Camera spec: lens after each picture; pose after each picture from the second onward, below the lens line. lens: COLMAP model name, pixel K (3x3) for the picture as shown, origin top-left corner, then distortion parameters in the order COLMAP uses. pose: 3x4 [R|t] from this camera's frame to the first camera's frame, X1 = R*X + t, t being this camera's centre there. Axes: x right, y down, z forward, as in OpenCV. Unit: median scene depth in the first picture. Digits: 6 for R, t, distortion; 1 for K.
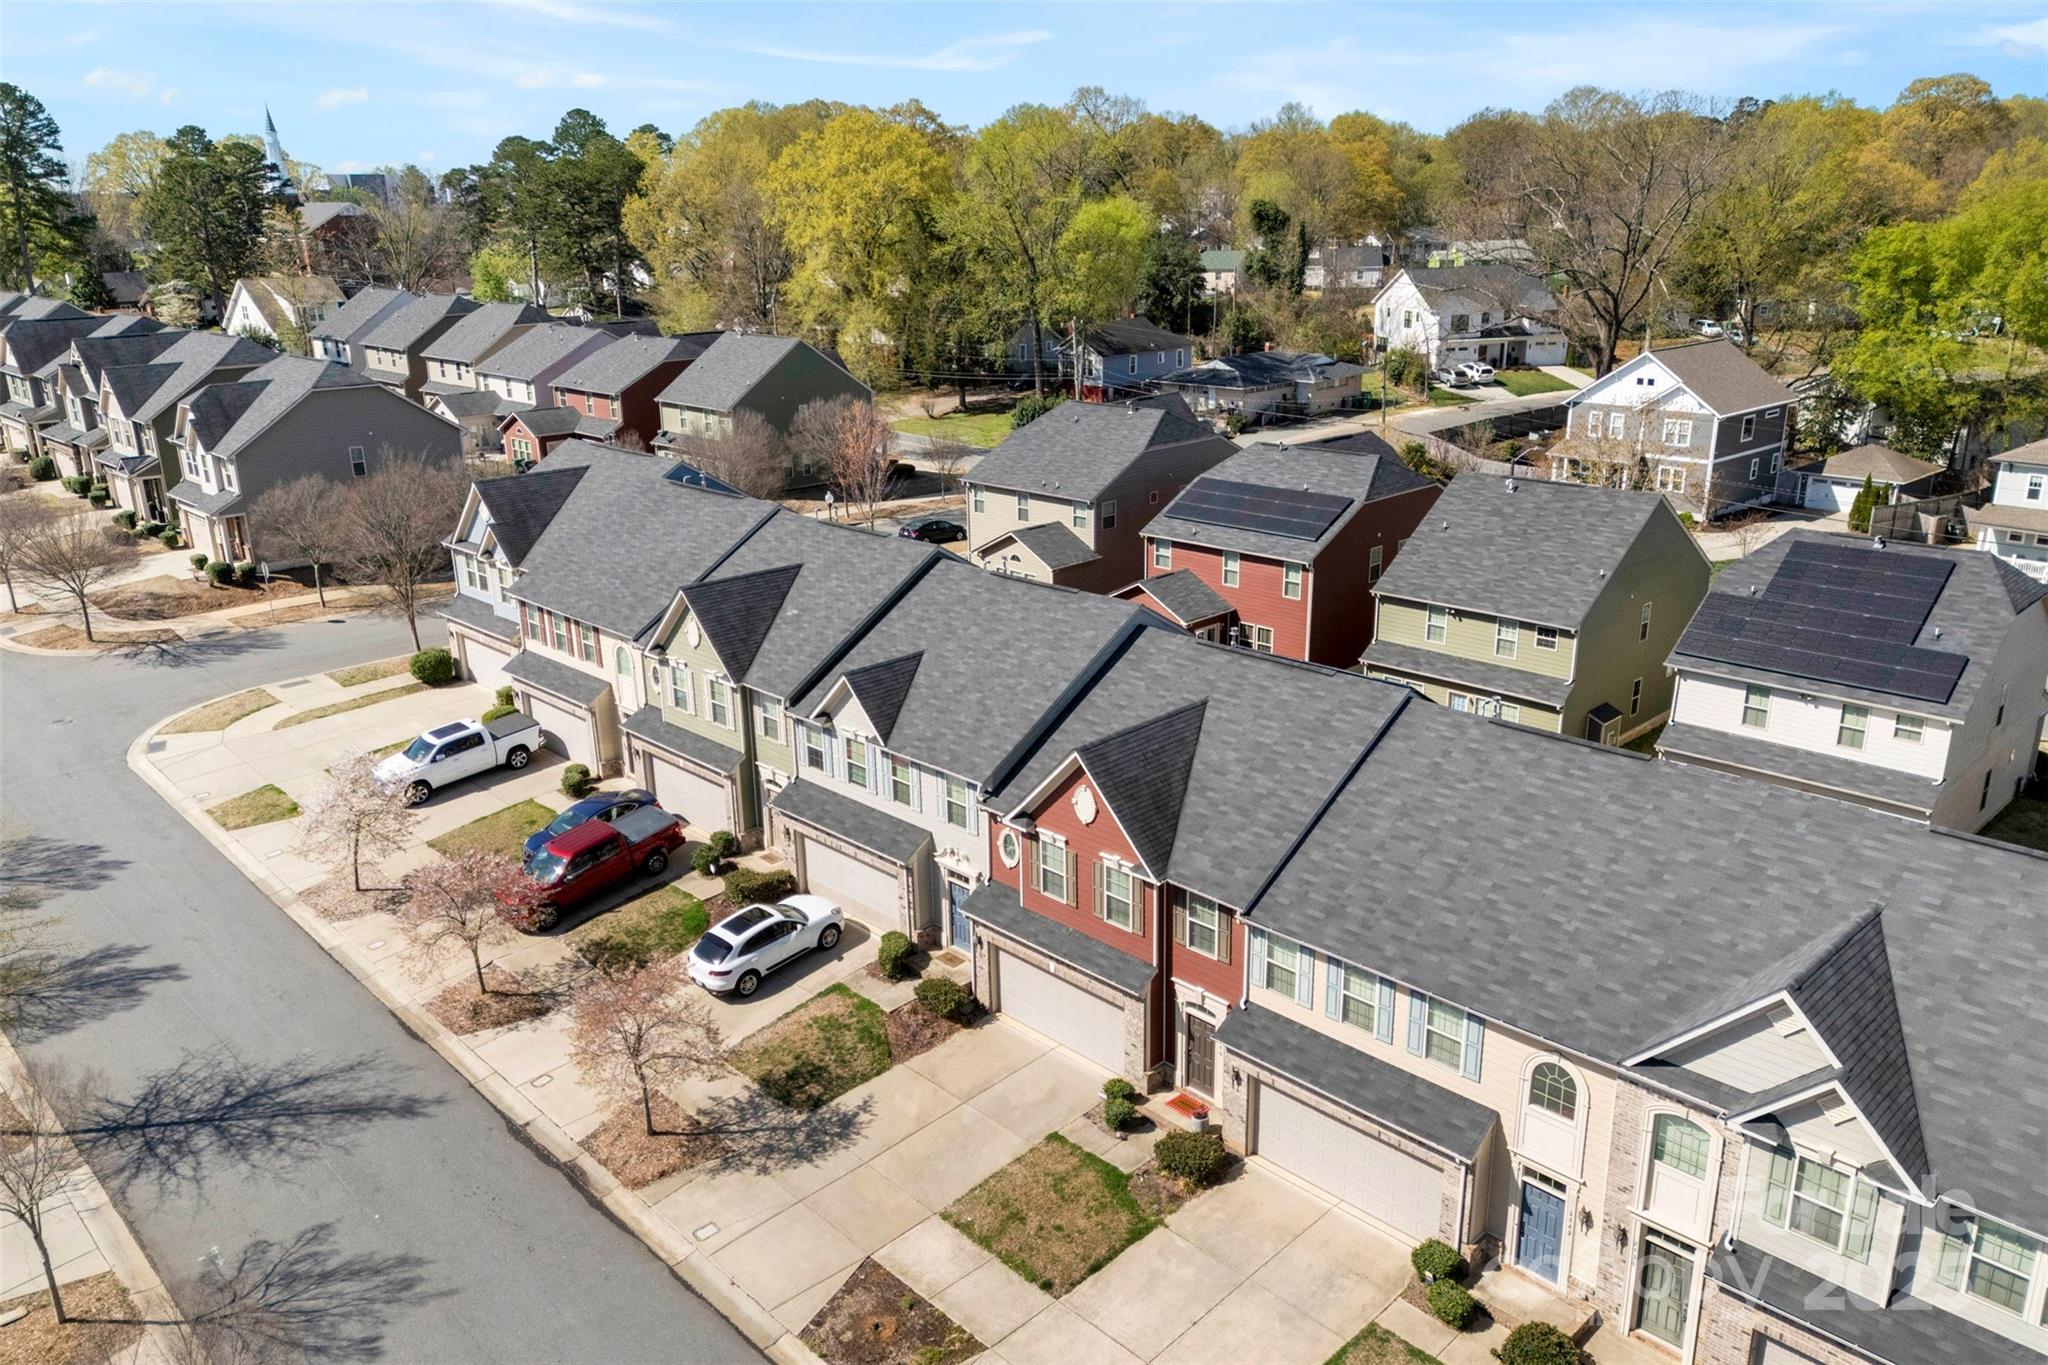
lens RADIAL K [[1495.8, 0, 1024.0], [0, 1495.8, 682.5], [0, 0, 1]] dist [0.099152, -0.093907]
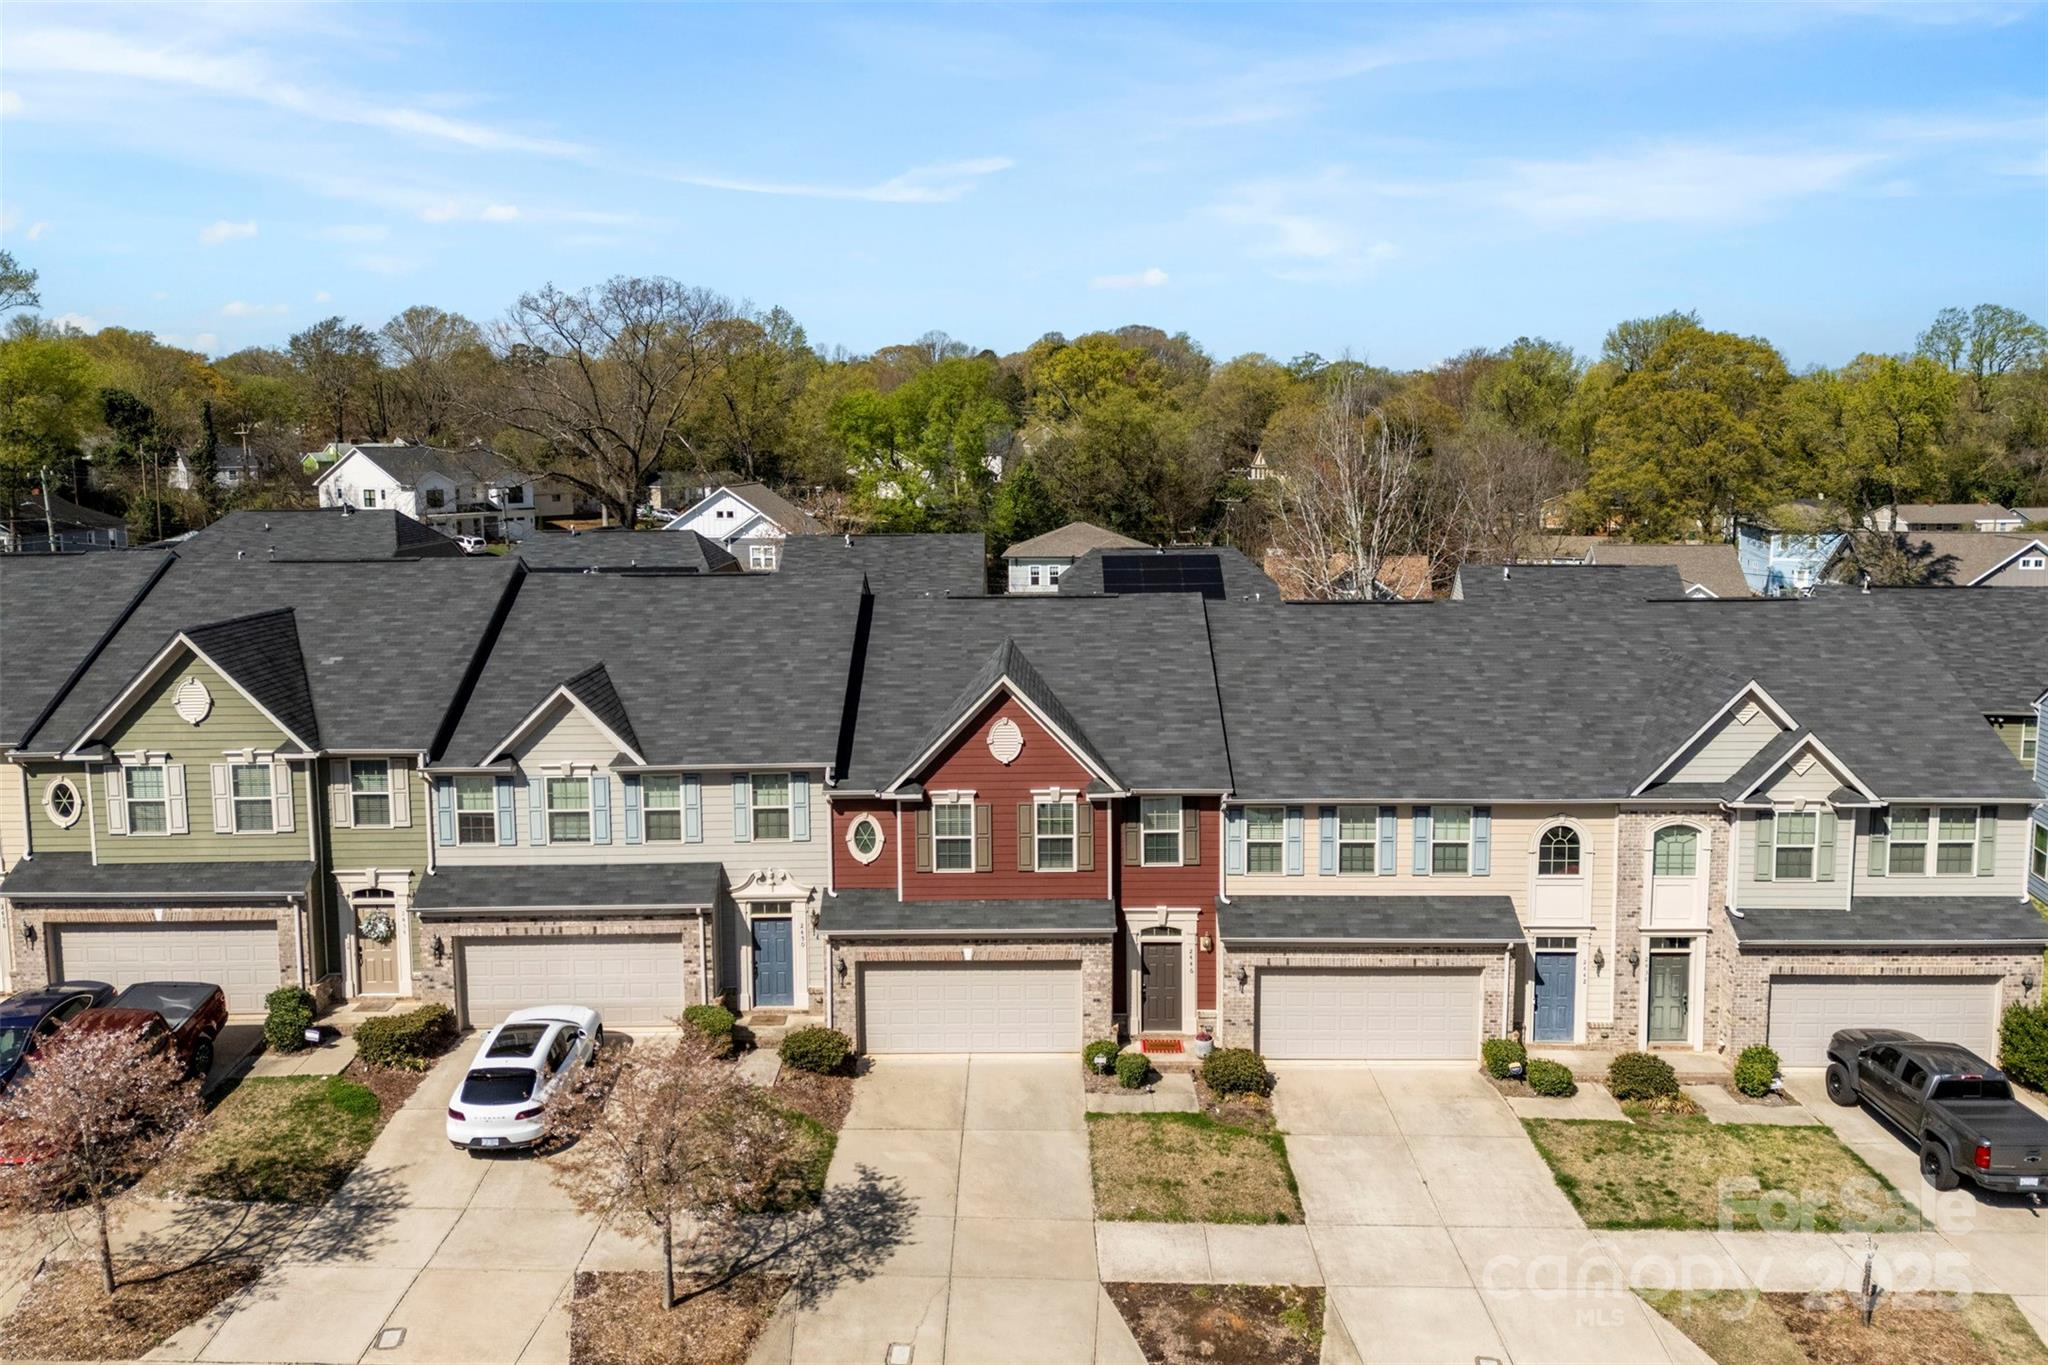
lens RADIAL K [[1491.8, 0, 1019.6], [0, 1491.8, 621.6], [0, 0, 1]] dist [0.092372, -0.095595]
pose [[0.702527, -0.073955, 0.707804, -0.508166], [0.214681, 0.970276, -0.111701, 0.100814], [-0.678504, 0.230425, 0.697522, 0.321308]]
